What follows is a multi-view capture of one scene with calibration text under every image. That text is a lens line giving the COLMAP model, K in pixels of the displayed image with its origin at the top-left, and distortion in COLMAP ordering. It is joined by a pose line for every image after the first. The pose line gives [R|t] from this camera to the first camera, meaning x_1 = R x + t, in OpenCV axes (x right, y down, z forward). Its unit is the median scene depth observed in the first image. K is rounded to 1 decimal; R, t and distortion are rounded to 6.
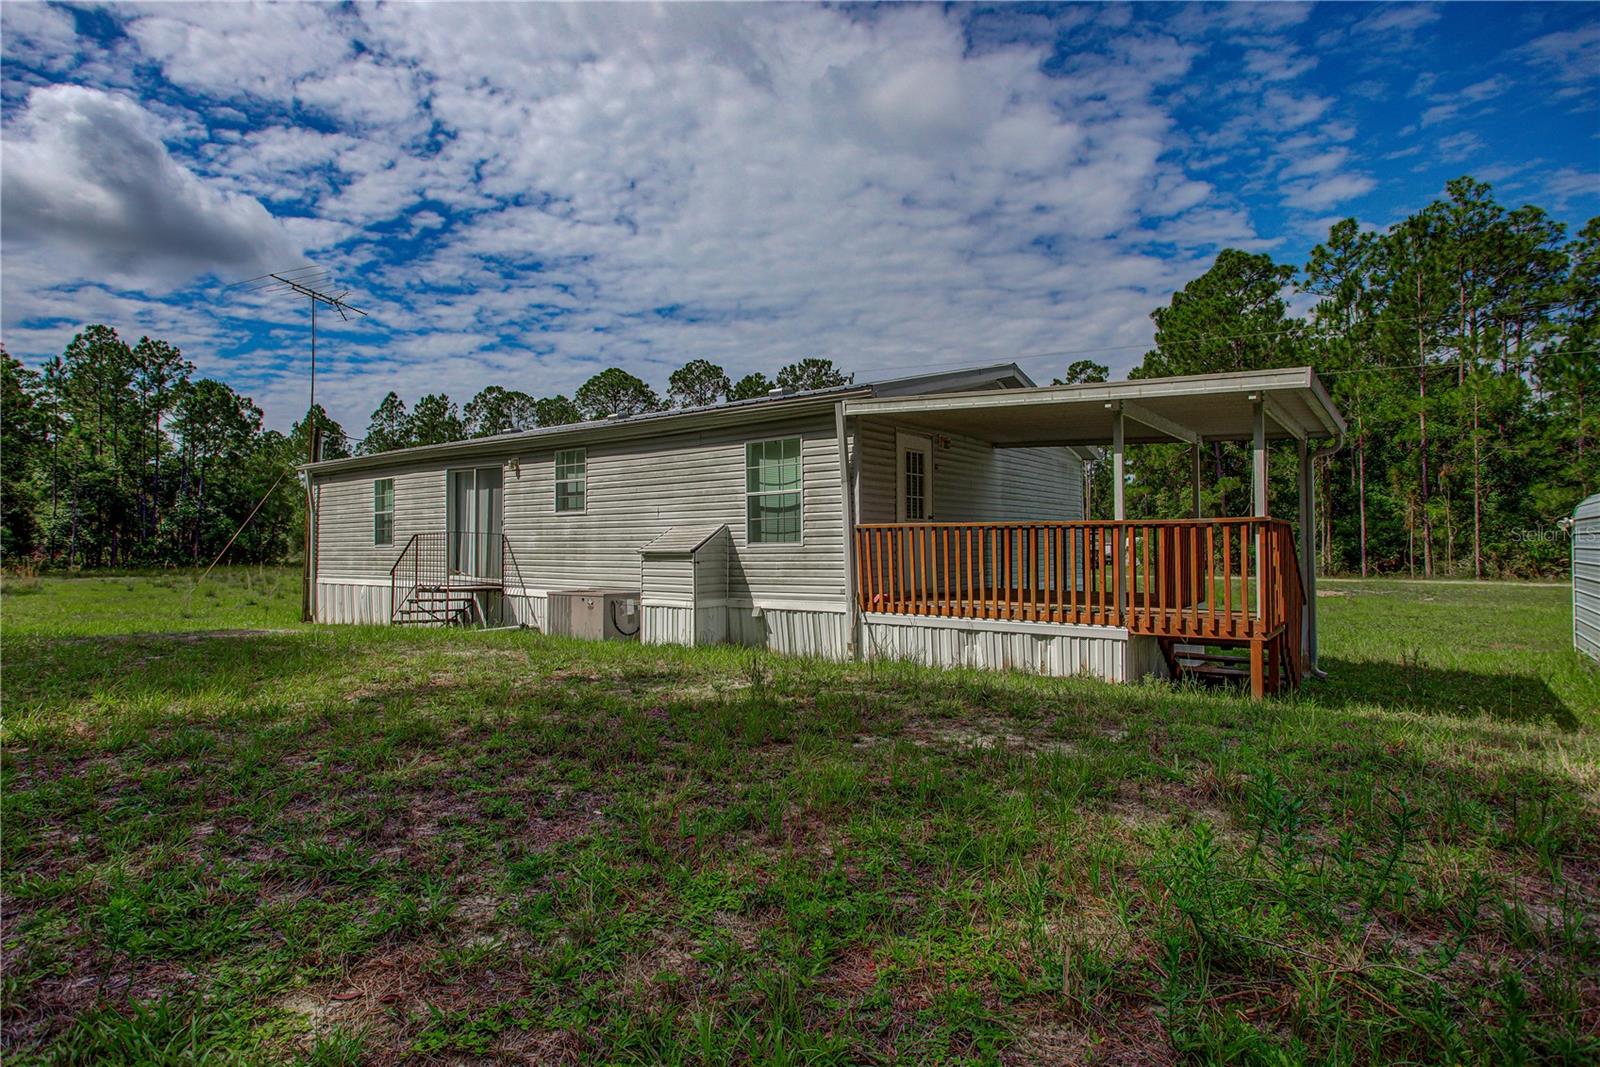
lens RADIAL K [[822.7, 0, 779.4], [0, 822.7, 529.9], [0, 0, 1]] dist [-0.020277, 0.009147]
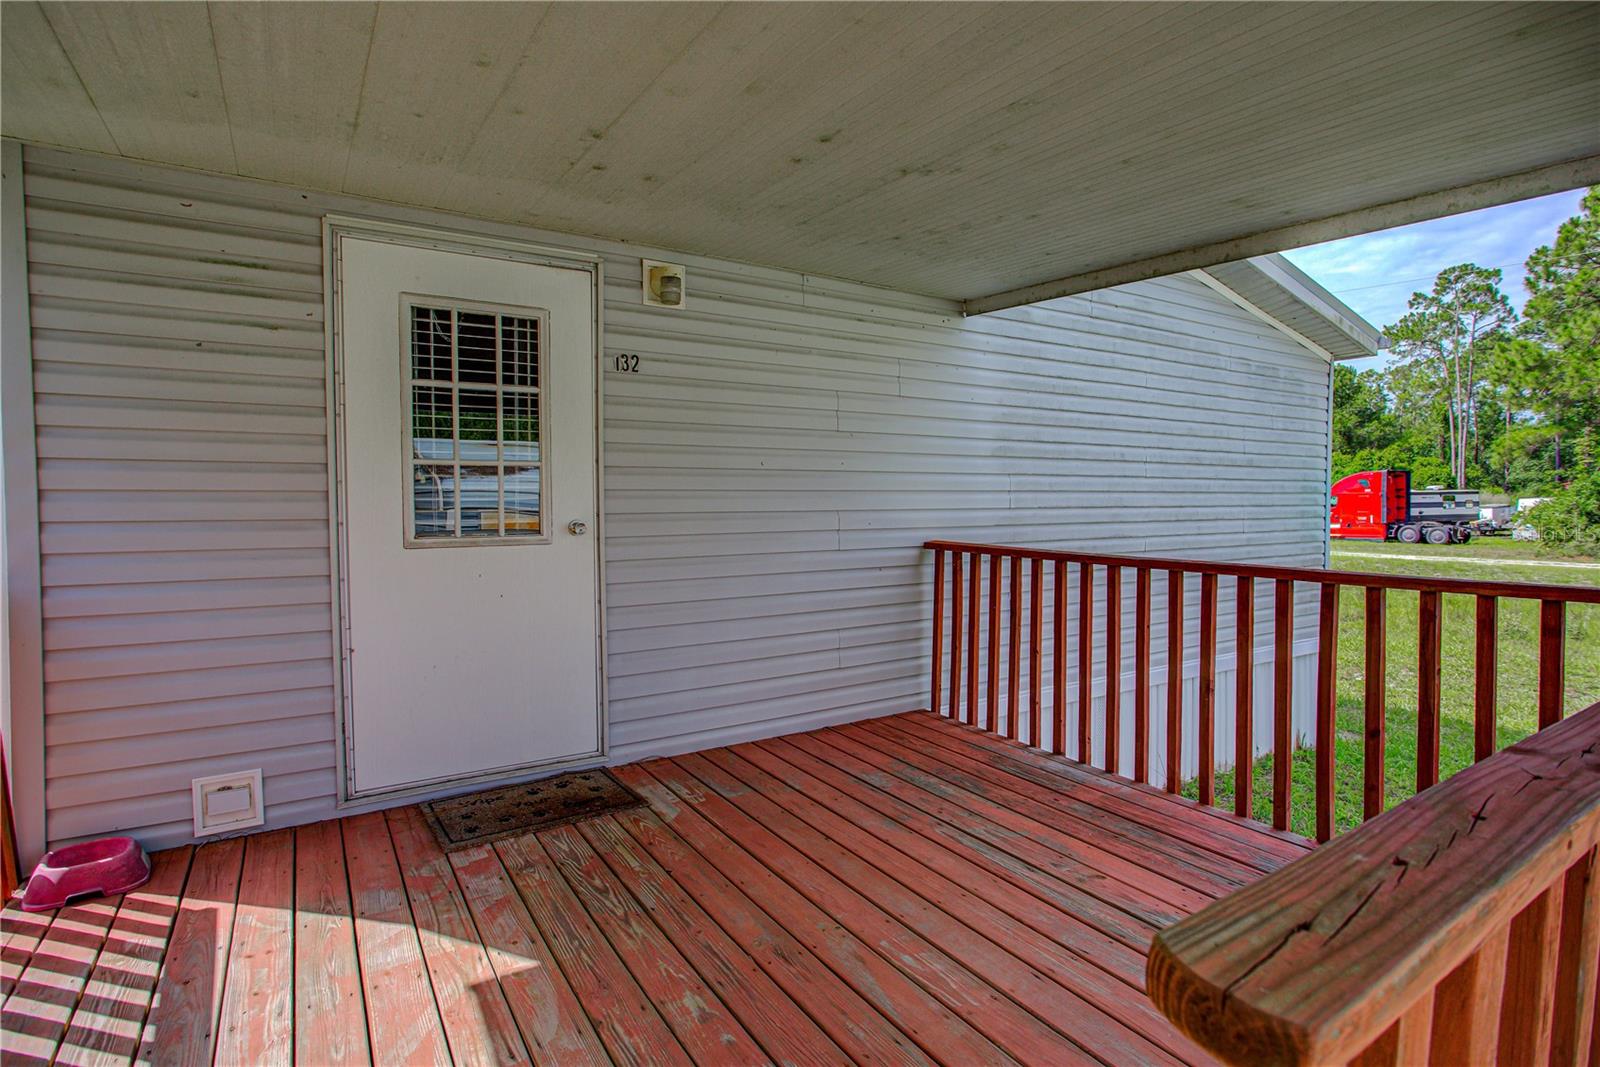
lens RADIAL K [[822.7, 0, 779.4], [0, 822.7, 529.9], [0, 0, 1]] dist [-0.020277, 0.009147]
pose [[0.941913, 0.008004, -0.335760, 0.075670], [0.008892, 0.998771, 0.048754, -0.006616], [0.335738, -0.048908, 0.940685, 0.159284]]
